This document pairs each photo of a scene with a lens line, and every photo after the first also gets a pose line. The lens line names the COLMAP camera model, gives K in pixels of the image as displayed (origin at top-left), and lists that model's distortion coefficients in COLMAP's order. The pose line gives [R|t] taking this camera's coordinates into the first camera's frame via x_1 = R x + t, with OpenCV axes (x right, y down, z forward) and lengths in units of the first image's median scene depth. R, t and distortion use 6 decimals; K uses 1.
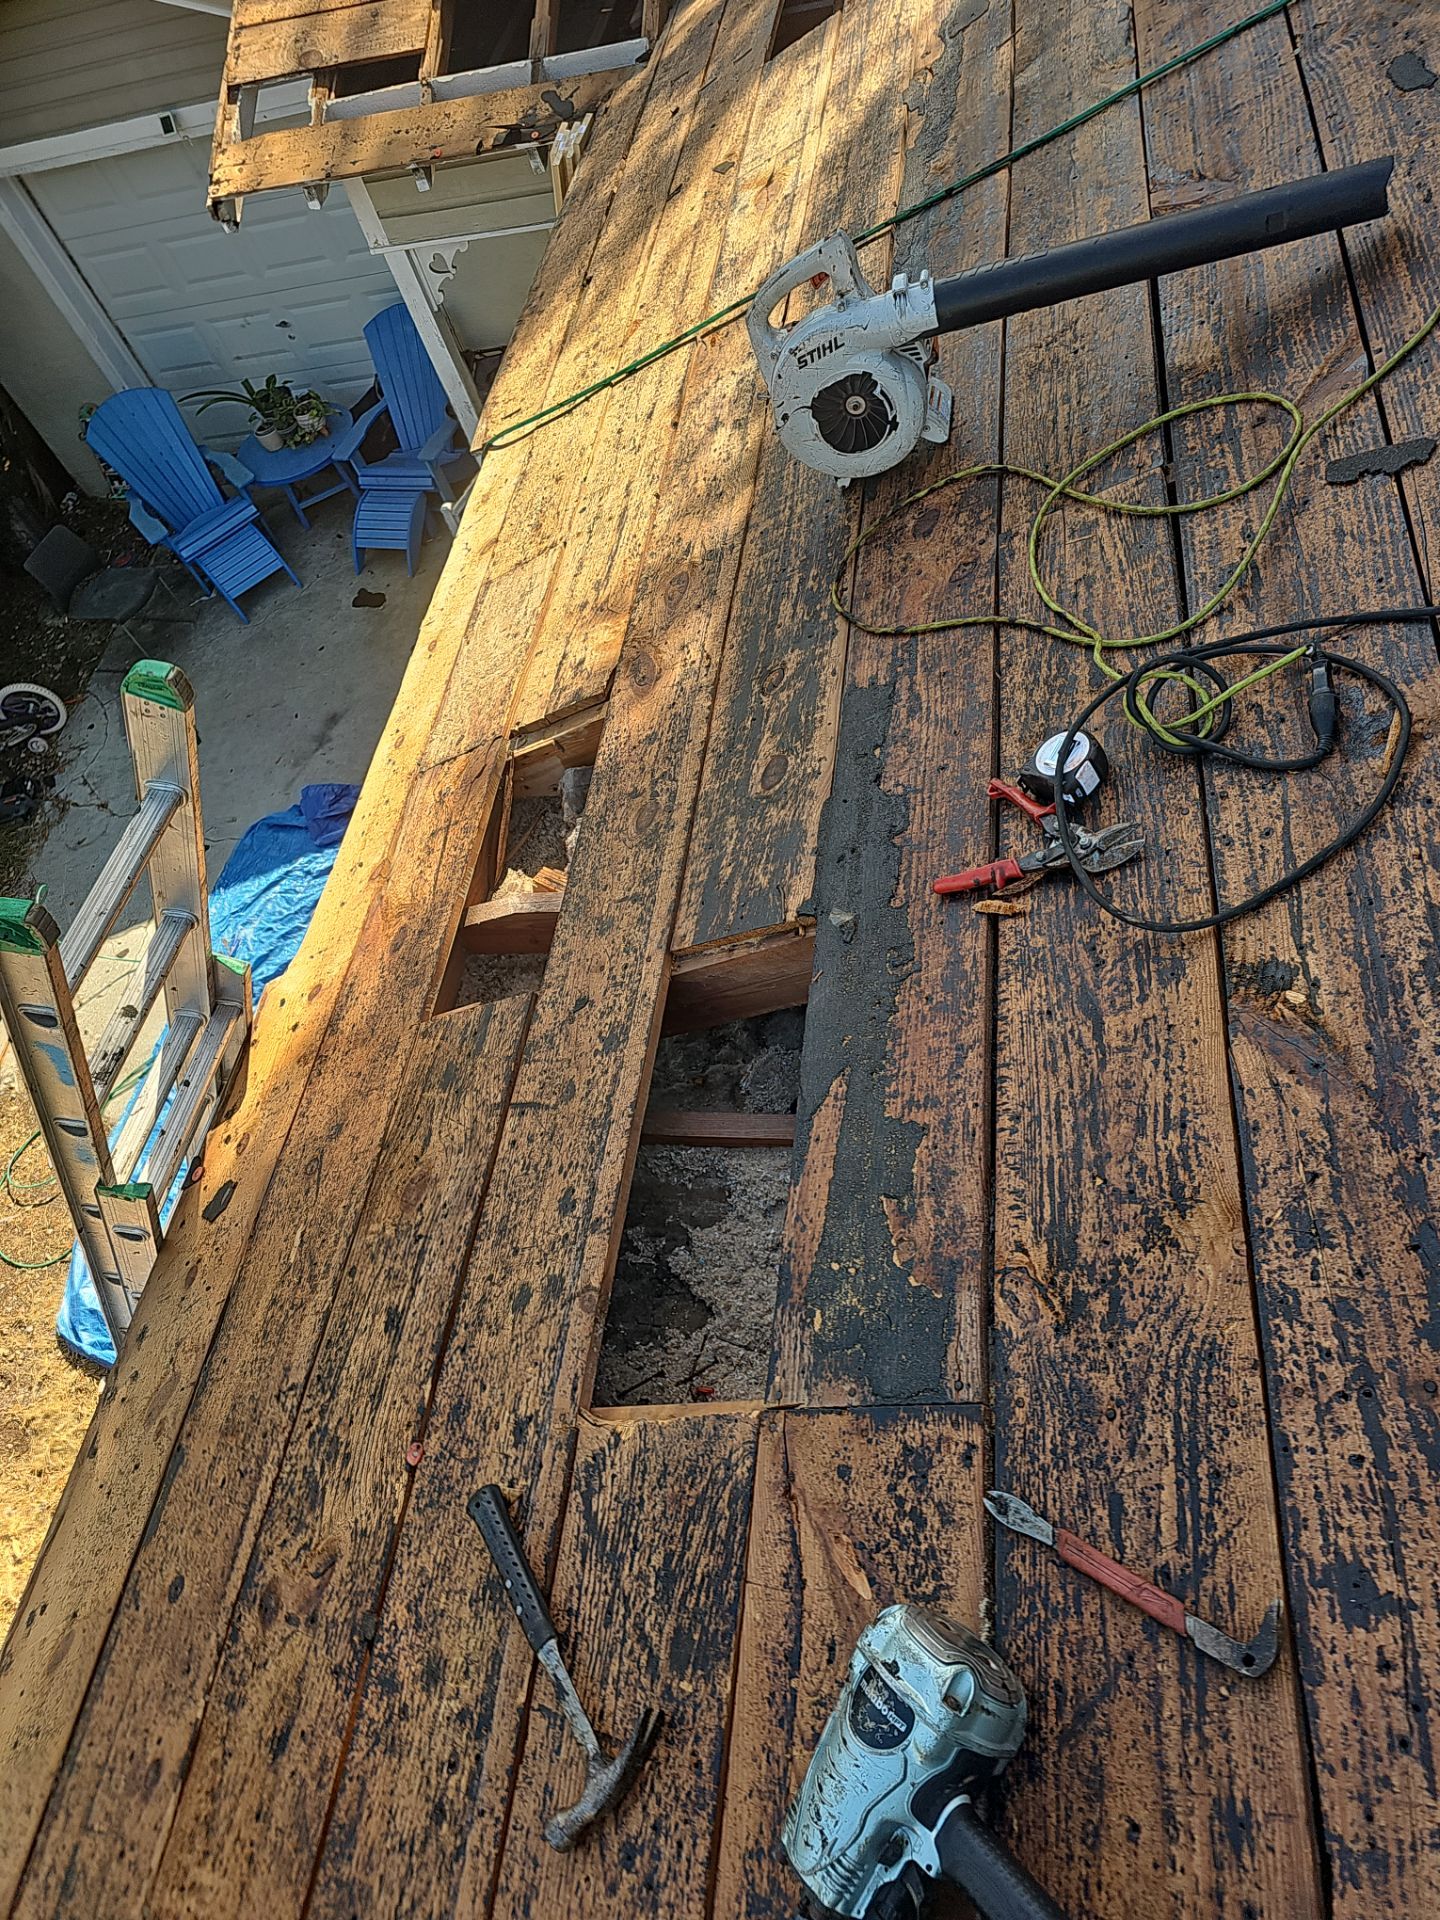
lens RADIAL K [[1235.5, 0, 741.3], [0, 1235.5, 951.2], [0, 0, 1]] dist [0.036025, -0.034874]
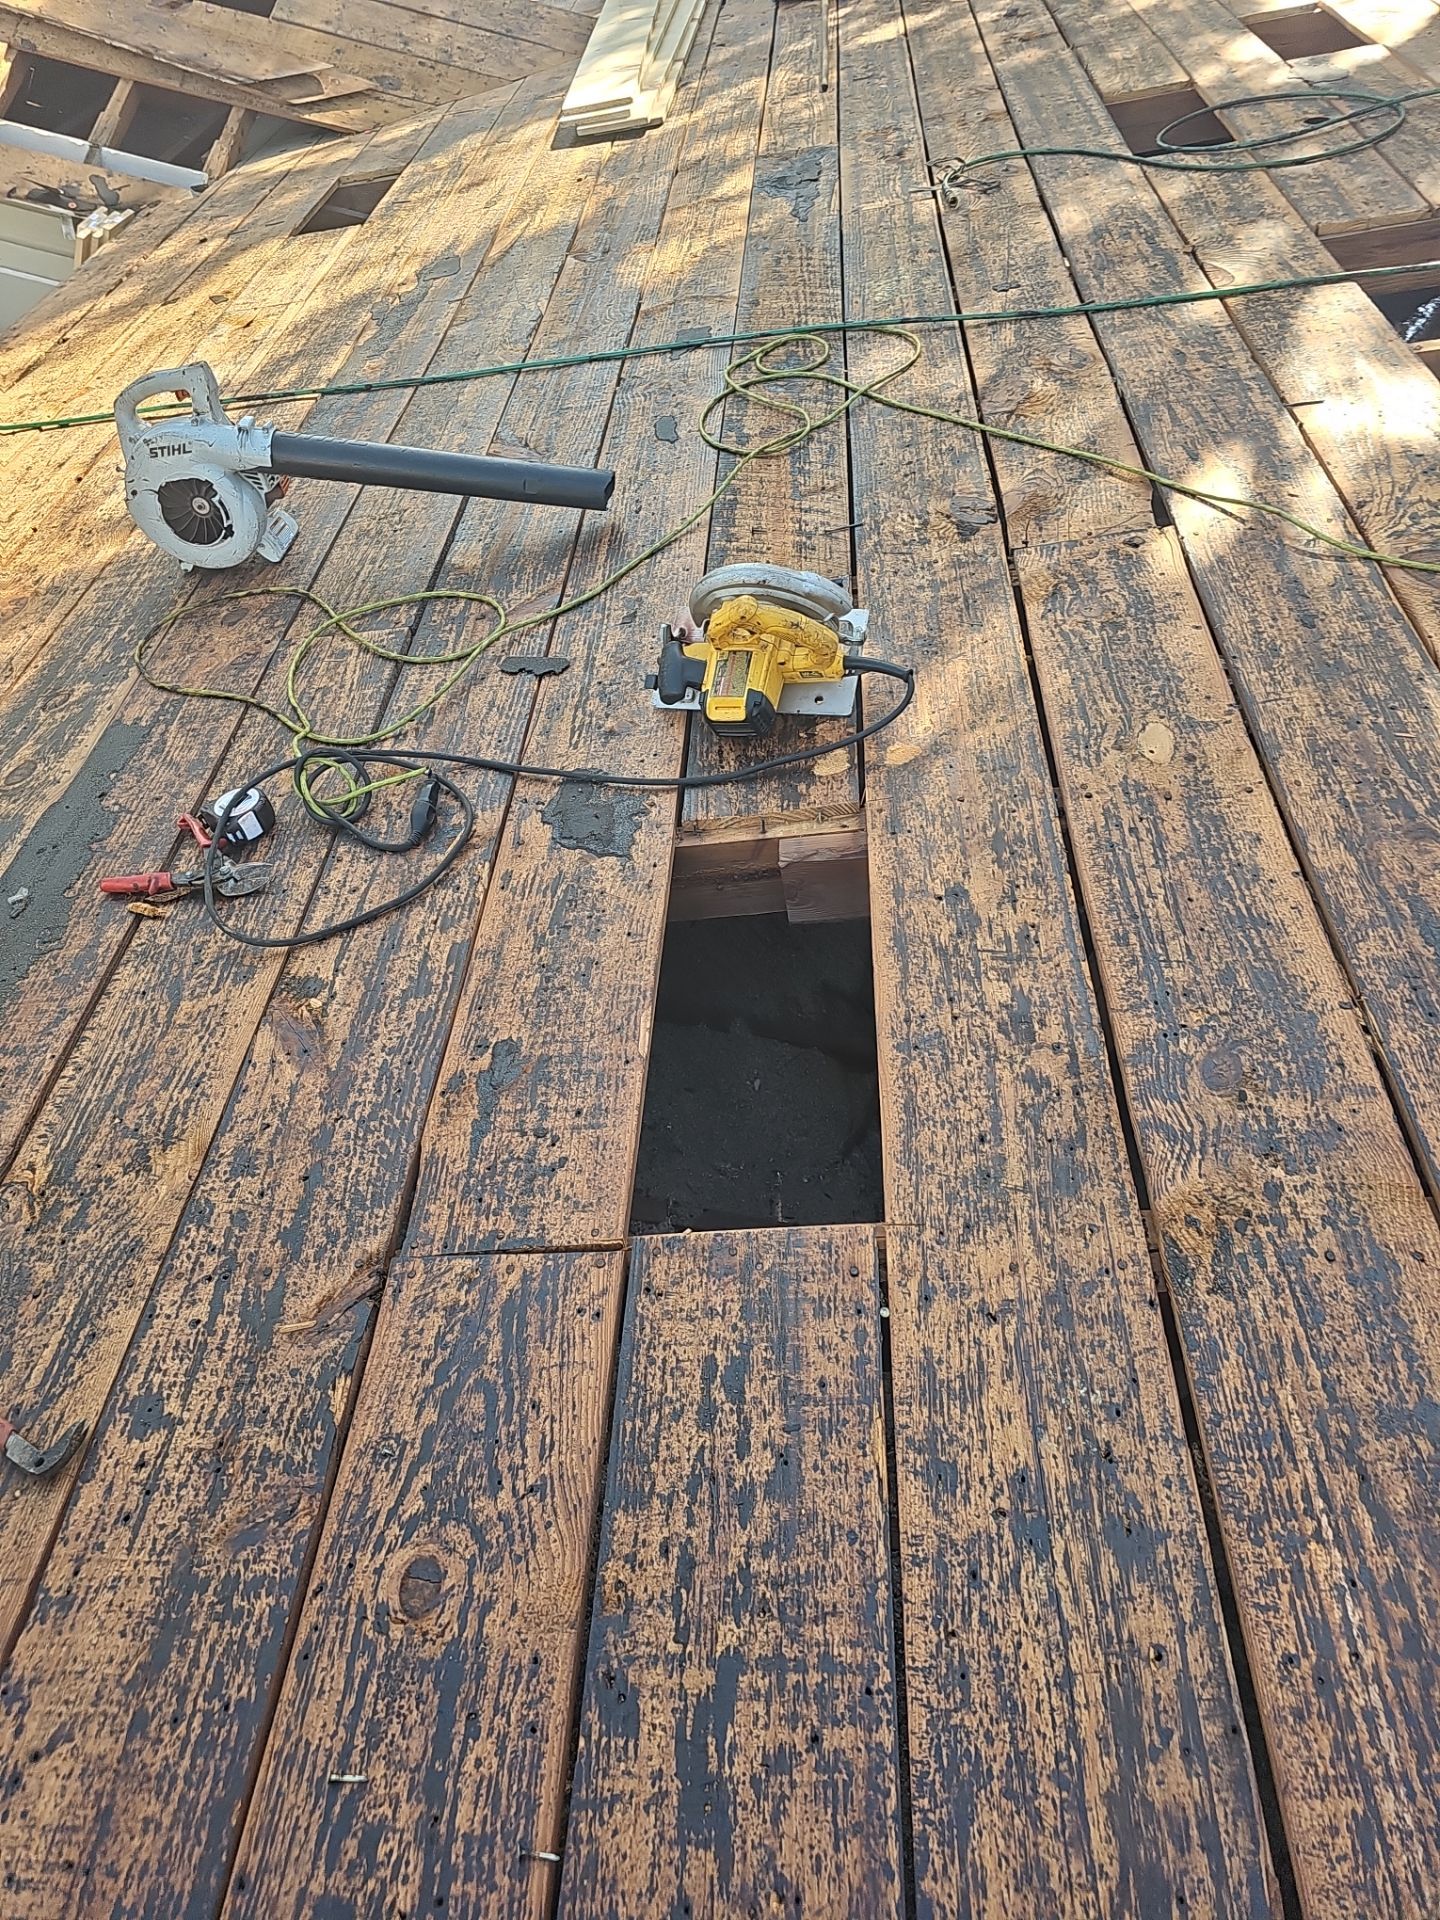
lens RADIAL K [[1235.5, 0, 741.3], [0, 1235.5, 951.2], [0, 0, 1]] dist [0.036025, -0.034874]
pose [[0.908216, 0.234241, 0.346805, 0.389141], [-0.179864, 0.966723, -0.181921, 0.140090], [-0.377878, 0.102846, 0.920126, -0.361785]]
